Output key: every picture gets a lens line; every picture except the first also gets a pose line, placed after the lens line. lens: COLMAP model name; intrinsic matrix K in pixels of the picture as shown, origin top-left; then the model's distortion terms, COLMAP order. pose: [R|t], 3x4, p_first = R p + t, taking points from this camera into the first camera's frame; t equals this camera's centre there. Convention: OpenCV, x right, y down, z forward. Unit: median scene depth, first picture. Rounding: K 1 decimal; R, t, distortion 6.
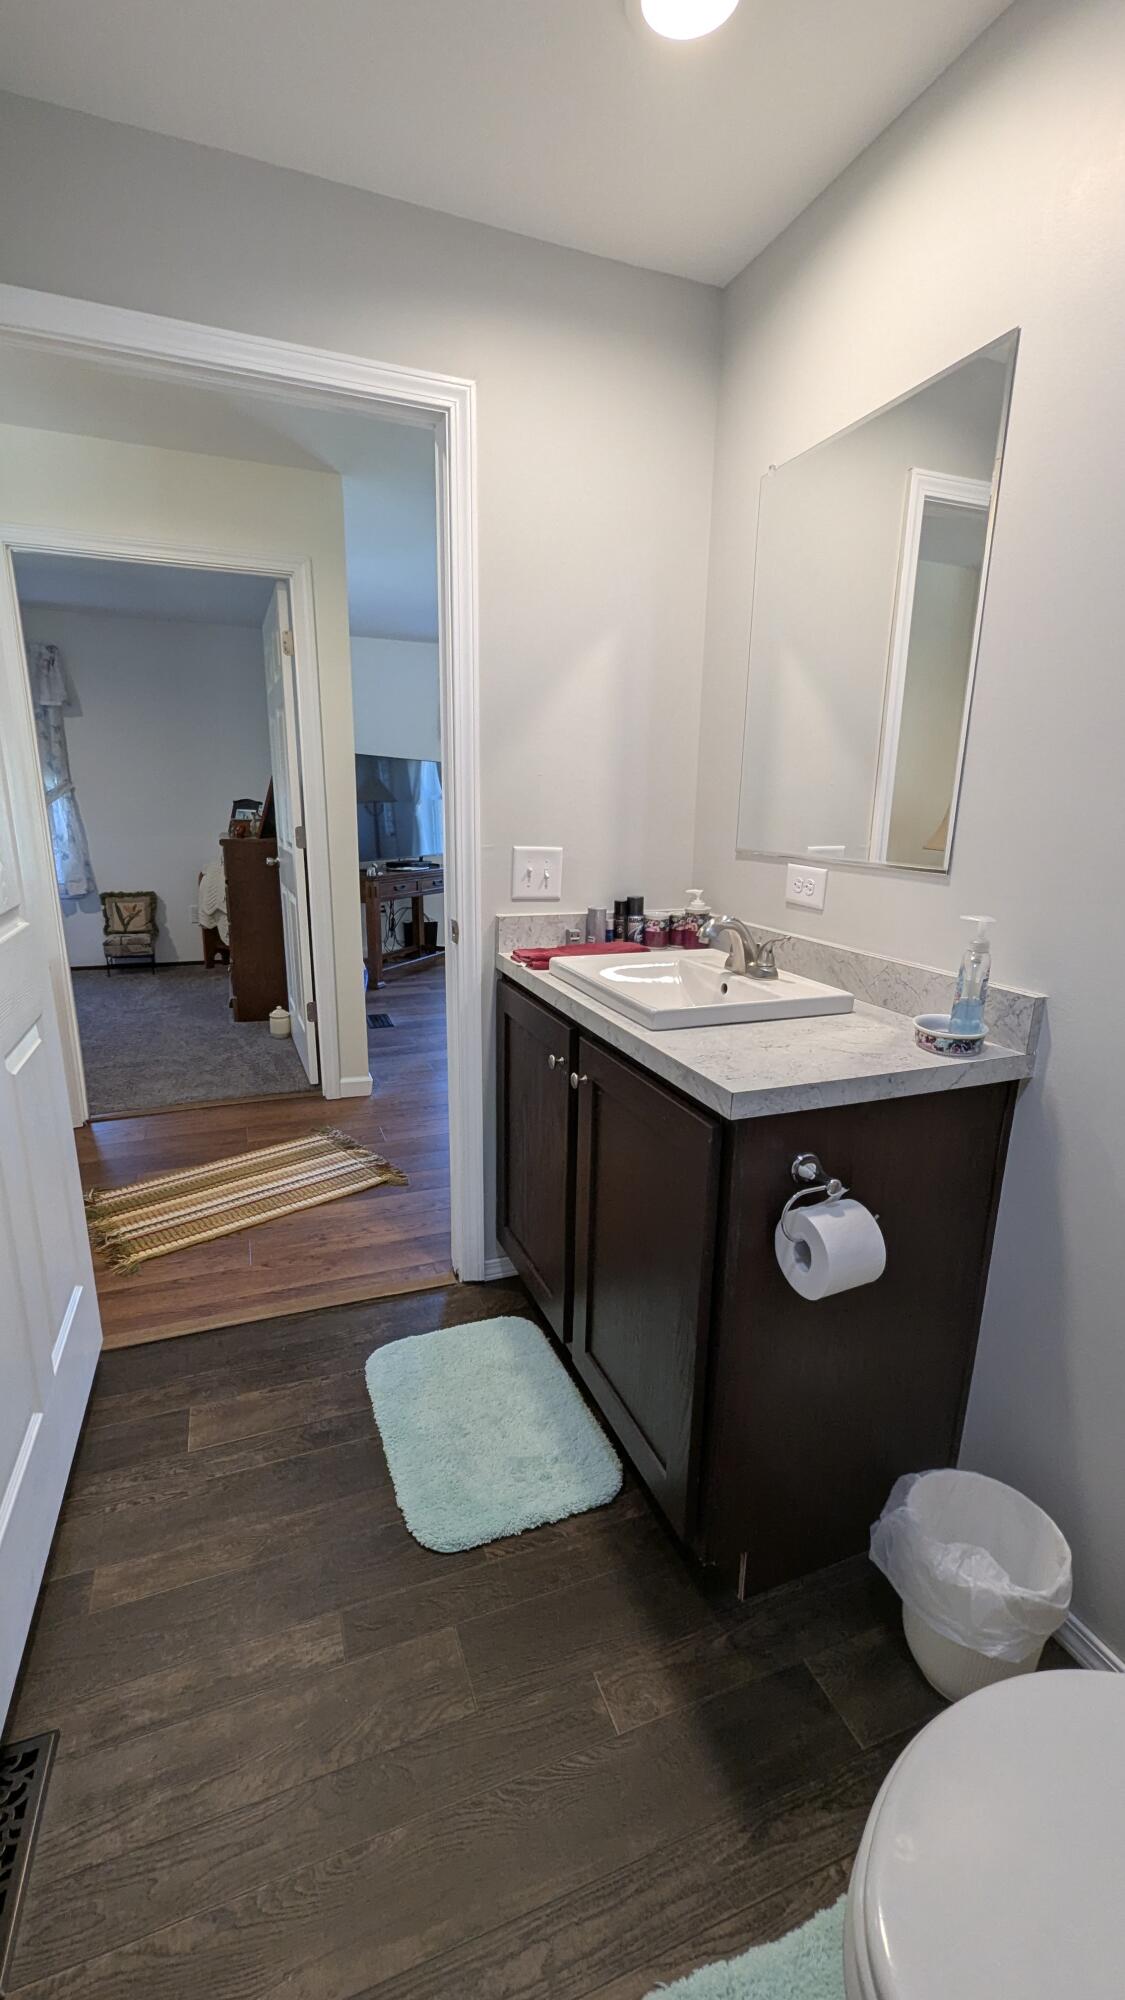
lens RADIAL K [[827.5, 0, 556.9], [0, 827.5, 1011.6], [0, 0, 1]] dist [0.000260, -0.000914]
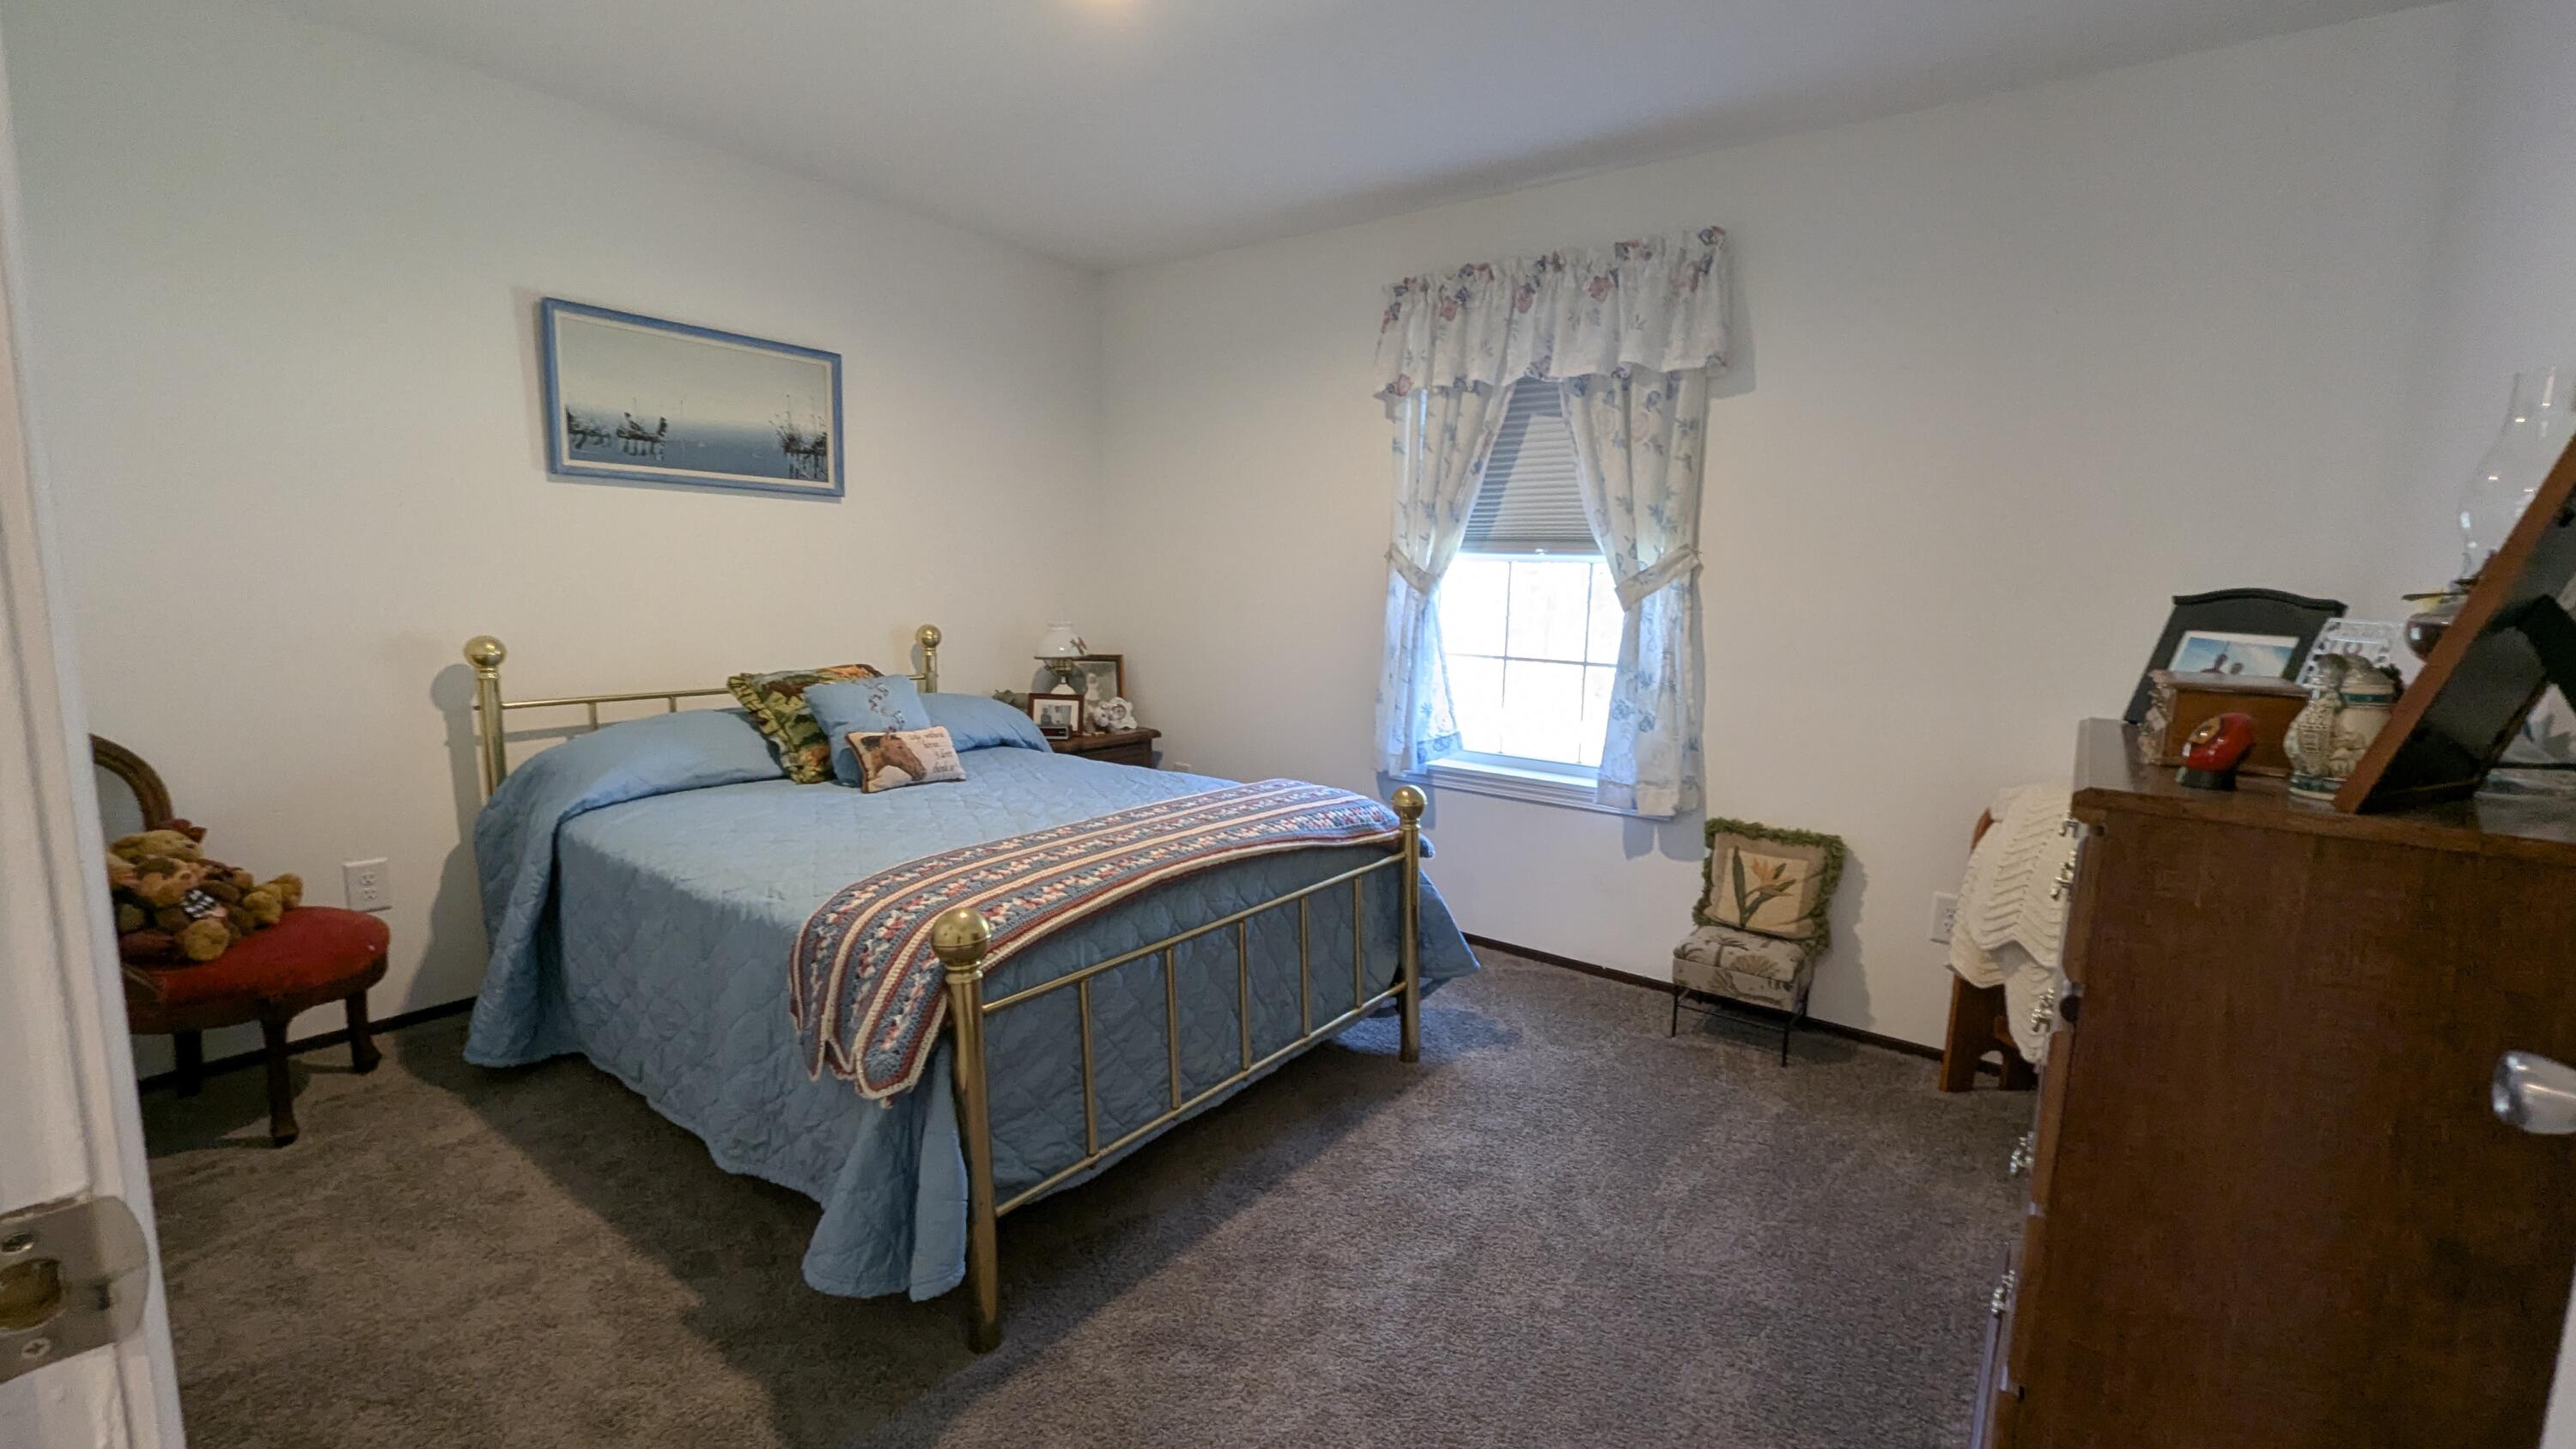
lens RADIAL K [[1066.0, 0, 1292.7], [0, 1066.0, 728.2], [0, 0, 1]] dist [0.000260, -0.000914]
pose [[0.527660, 0.115903, -0.841511, -0.225589], [-0.230169, 0.973096, -0.010299, -0.134218], [0.817678, 0.199124, 0.540141, 0.544383]]
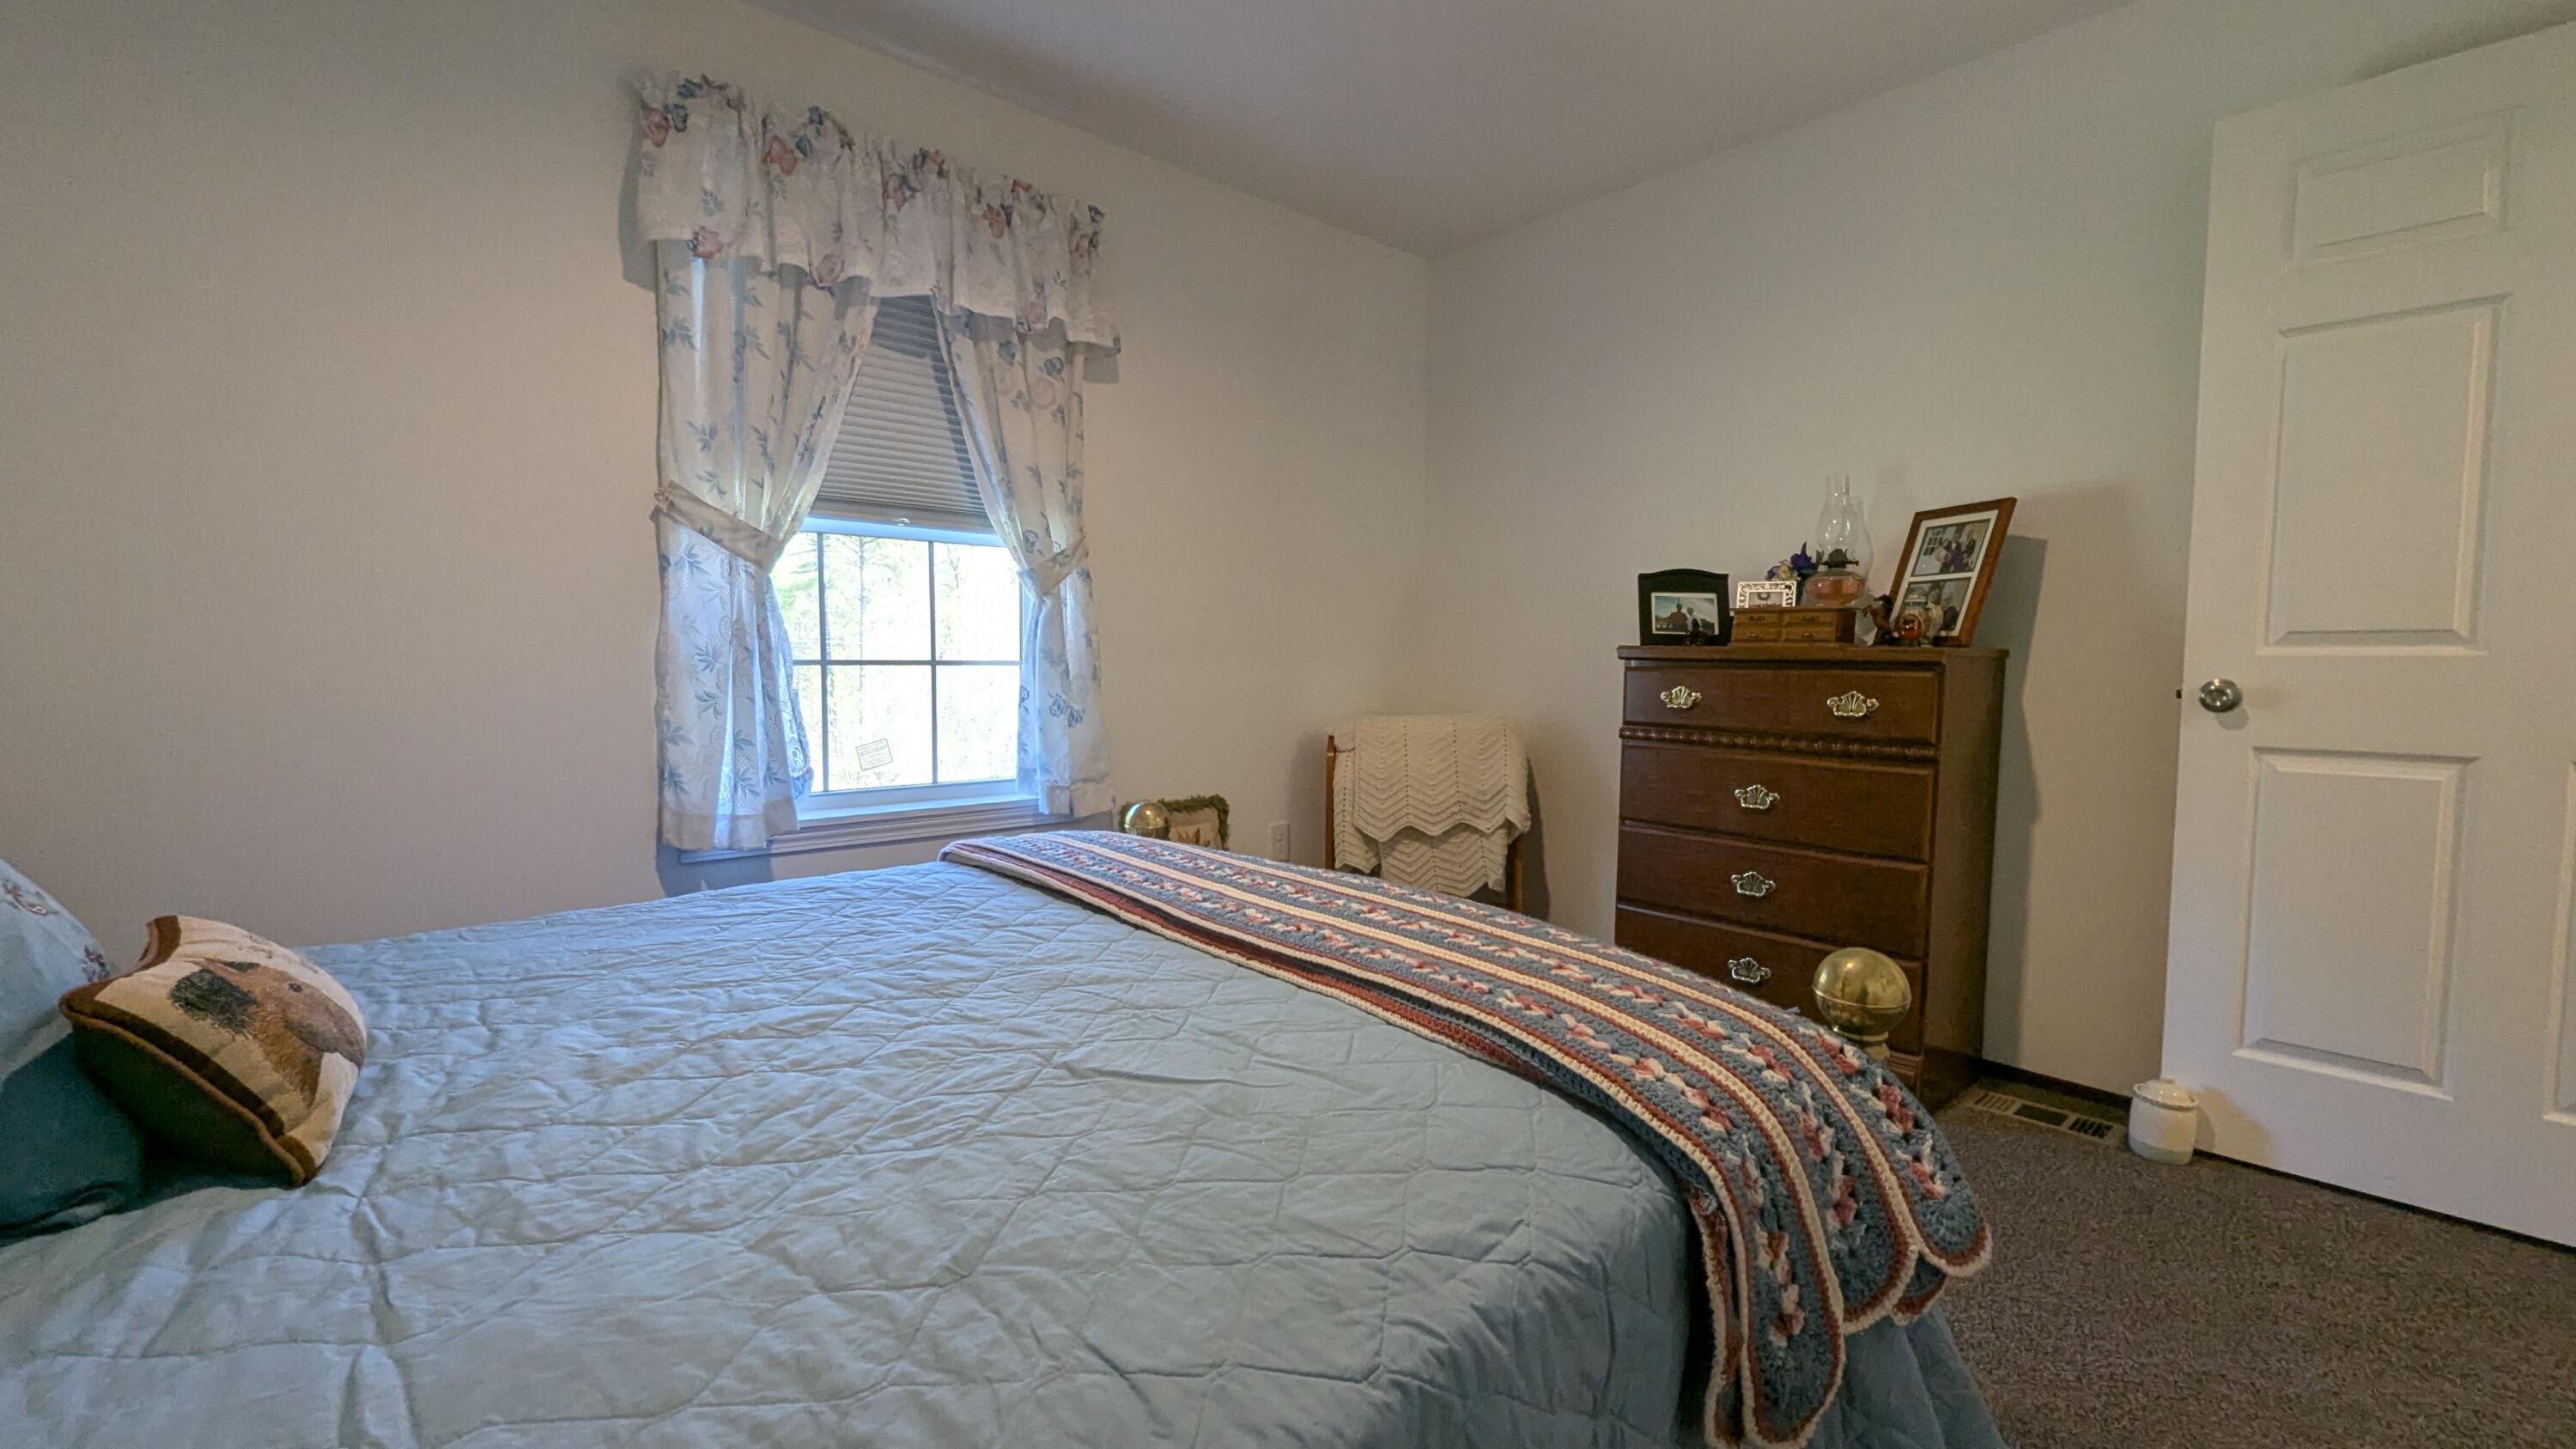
lens RADIAL K [[1066.0, 0, 1300.7], [0, 1066.0, 730.0], [0, 0, 1]] dist [0.000260, -0.000914]
pose [[0.938777, -0.028645, 0.343334, -0.648697], [0.088790, 0.982991, -0.160764, -0.088476], [-0.332889, 0.181406, 0.925352, 0.485759]]
